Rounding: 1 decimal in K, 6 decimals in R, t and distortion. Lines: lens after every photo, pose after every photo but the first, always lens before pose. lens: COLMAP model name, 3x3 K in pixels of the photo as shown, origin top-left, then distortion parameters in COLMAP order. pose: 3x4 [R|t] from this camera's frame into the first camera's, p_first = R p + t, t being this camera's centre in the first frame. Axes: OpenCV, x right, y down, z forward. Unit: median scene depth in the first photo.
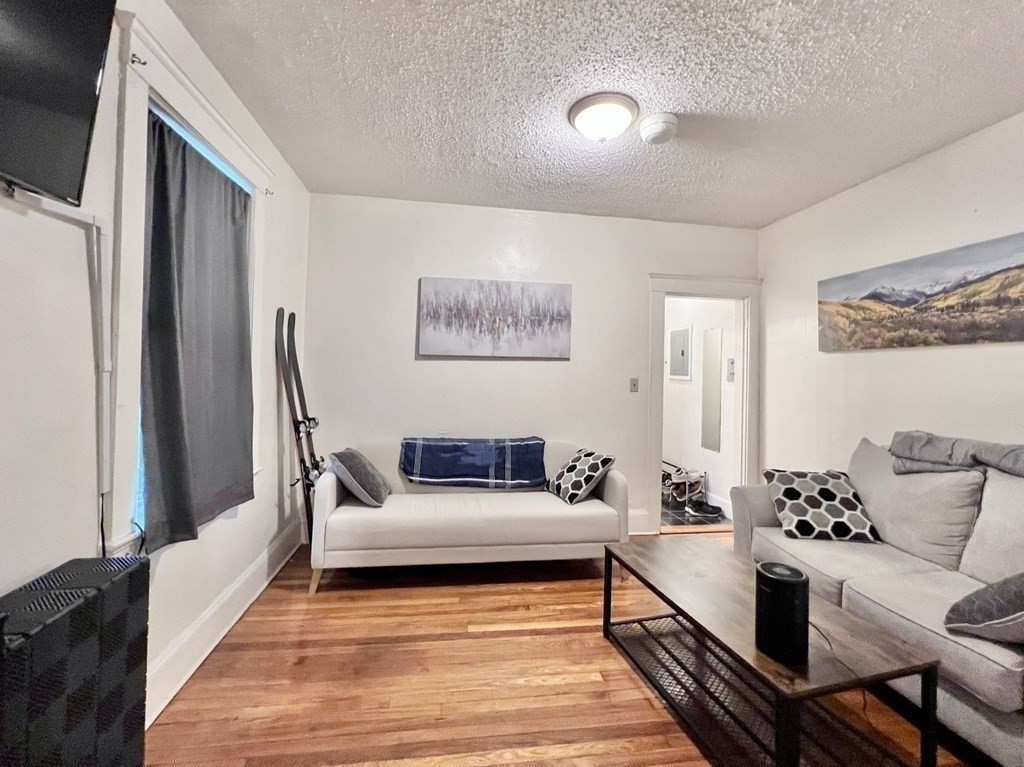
lens RADIAL K [[438.4, 0, 511.3], [0, 438.4, 367.8], [0, 0, 1]] dist [-0.001733, 0.000711]
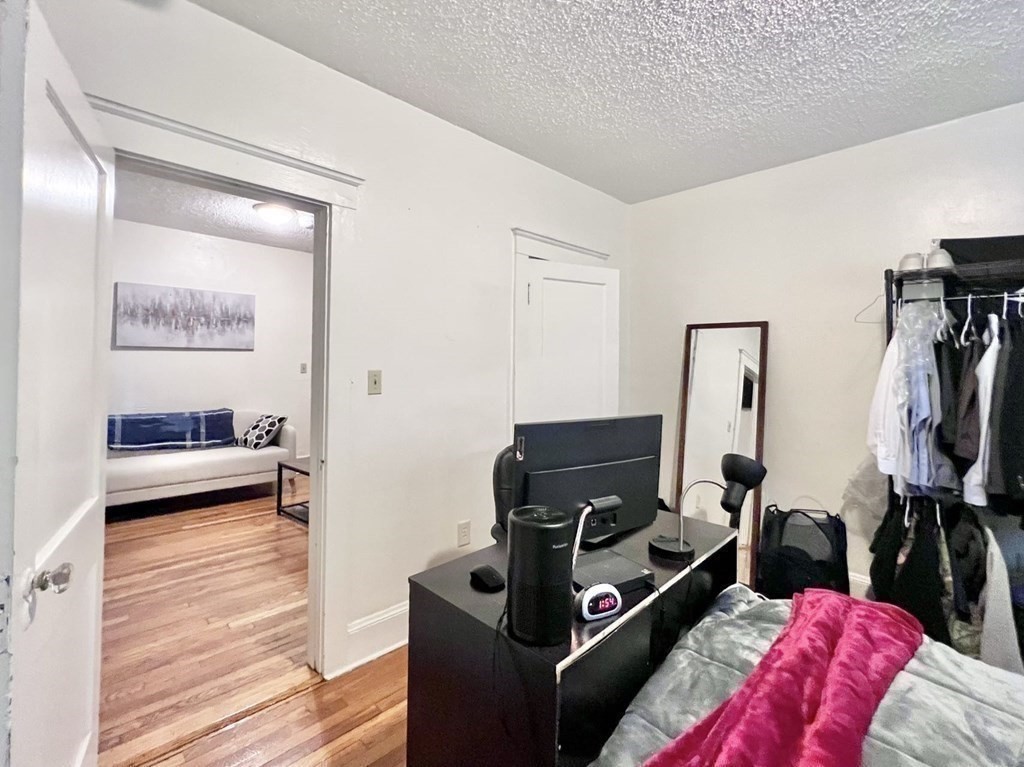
lens RADIAL K [[464.2, 0, 481.7], [0, 464.2, 356.9], [0, 0, 1]] dist [0.000990, 0.000364]
pose [[0.826874, -0.002044, 0.562384, -0.109044], [-0.003923, 0.999948, 0.009401, -0.017718], [-0.562374, -0.009980, 0.826823, -0.697893]]
